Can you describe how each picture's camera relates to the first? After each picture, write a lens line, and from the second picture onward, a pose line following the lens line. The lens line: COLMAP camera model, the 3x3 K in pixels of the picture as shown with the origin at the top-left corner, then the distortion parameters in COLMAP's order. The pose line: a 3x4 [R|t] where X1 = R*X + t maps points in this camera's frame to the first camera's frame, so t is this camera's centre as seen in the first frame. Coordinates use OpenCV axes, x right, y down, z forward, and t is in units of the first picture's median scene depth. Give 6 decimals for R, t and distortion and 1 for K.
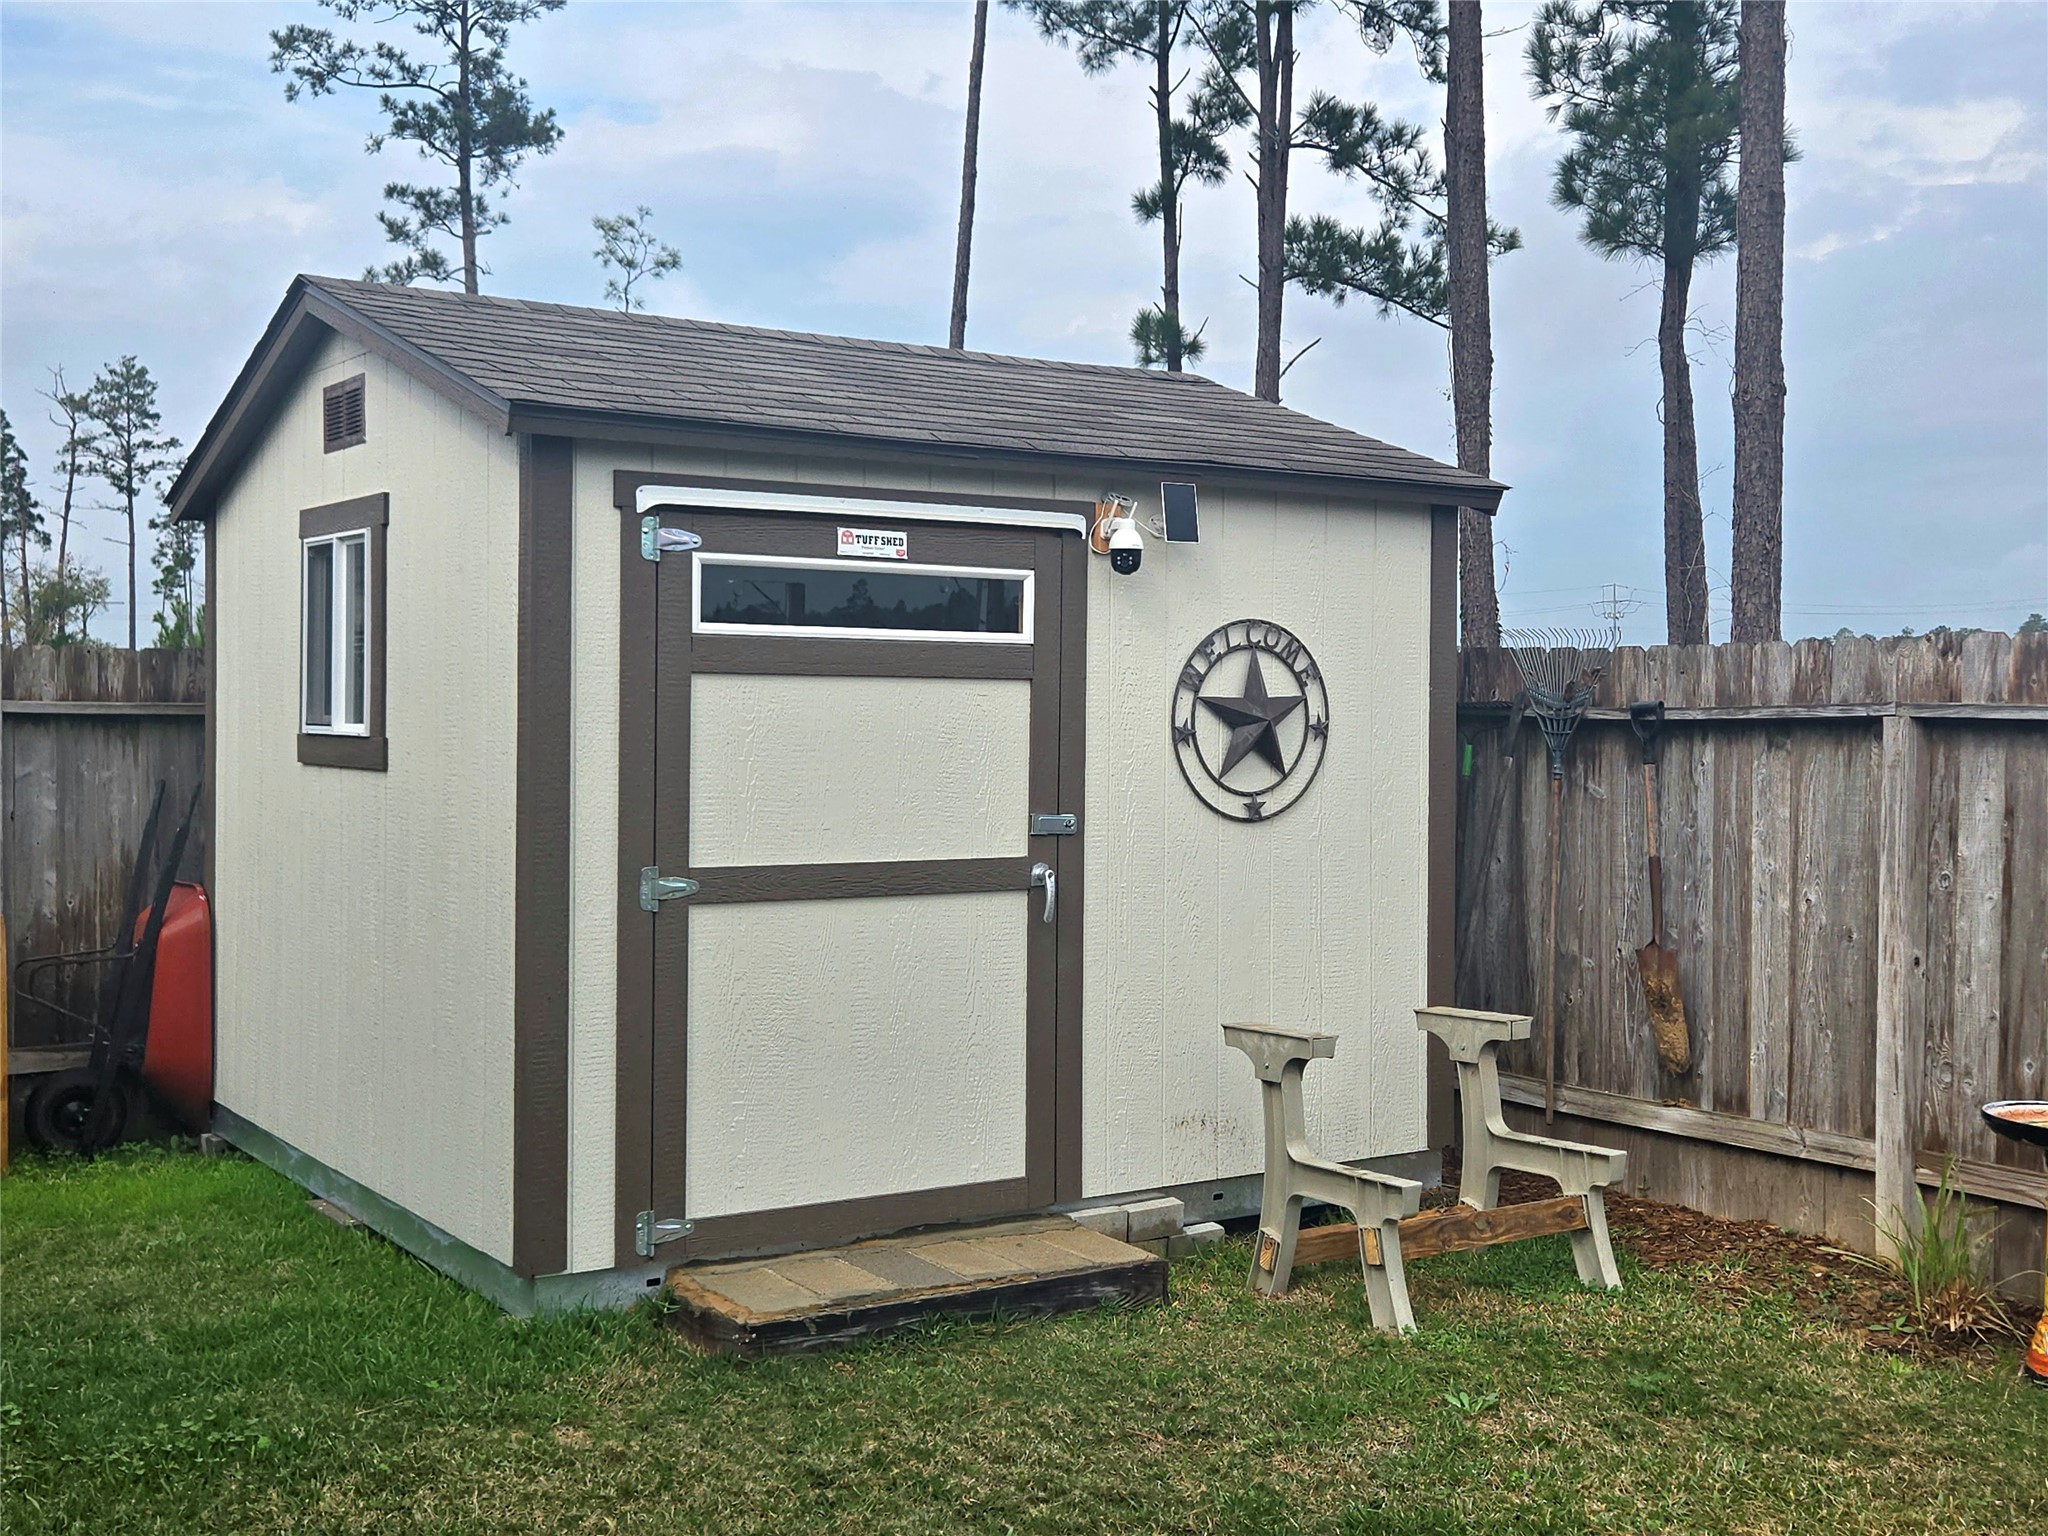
lens RADIAL K [[2181.8, 0, 1025.7], [0, 2181.8, 739.5], [0, 0, 1]] dist [0.095068, -0.013076]
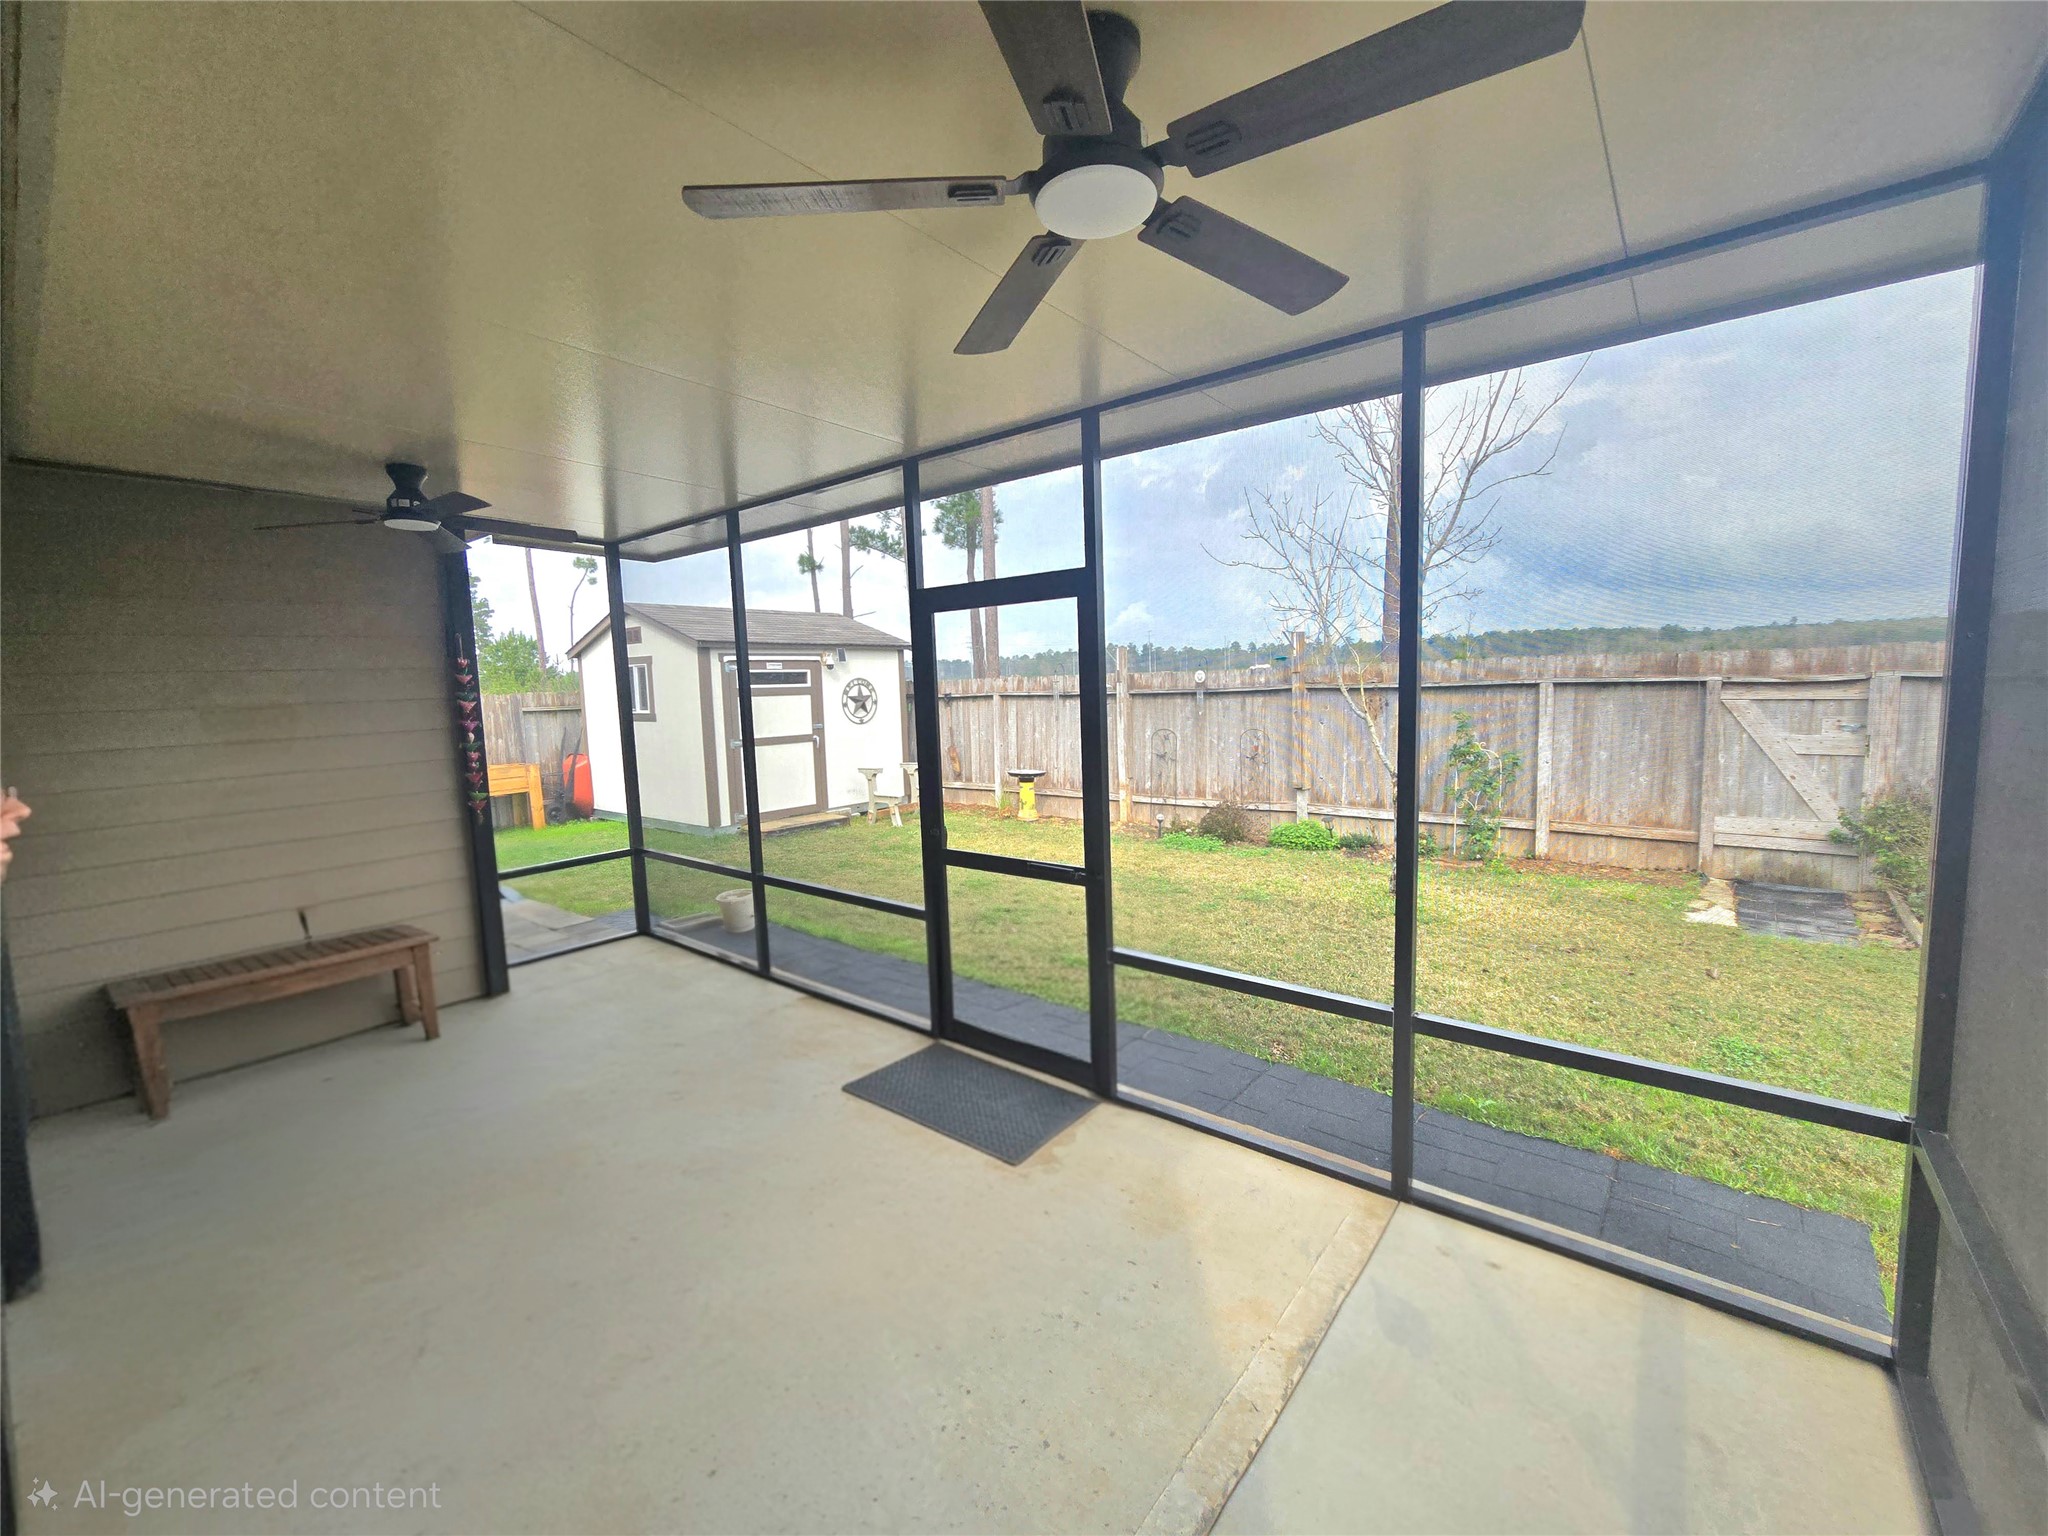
lens RADIAL K [[836.2, 0, 1024.0], [0, 836.2, 768.0], [0, 0, 1]] dist [-0.000048, 0.000533]
pose [[0.949072, -0.065676, 0.308139, -0.114410], [0.038511, 0.994881, 0.093430, -0.019221], [-0.312698, -0.076805, 0.946742, -0.733423]]
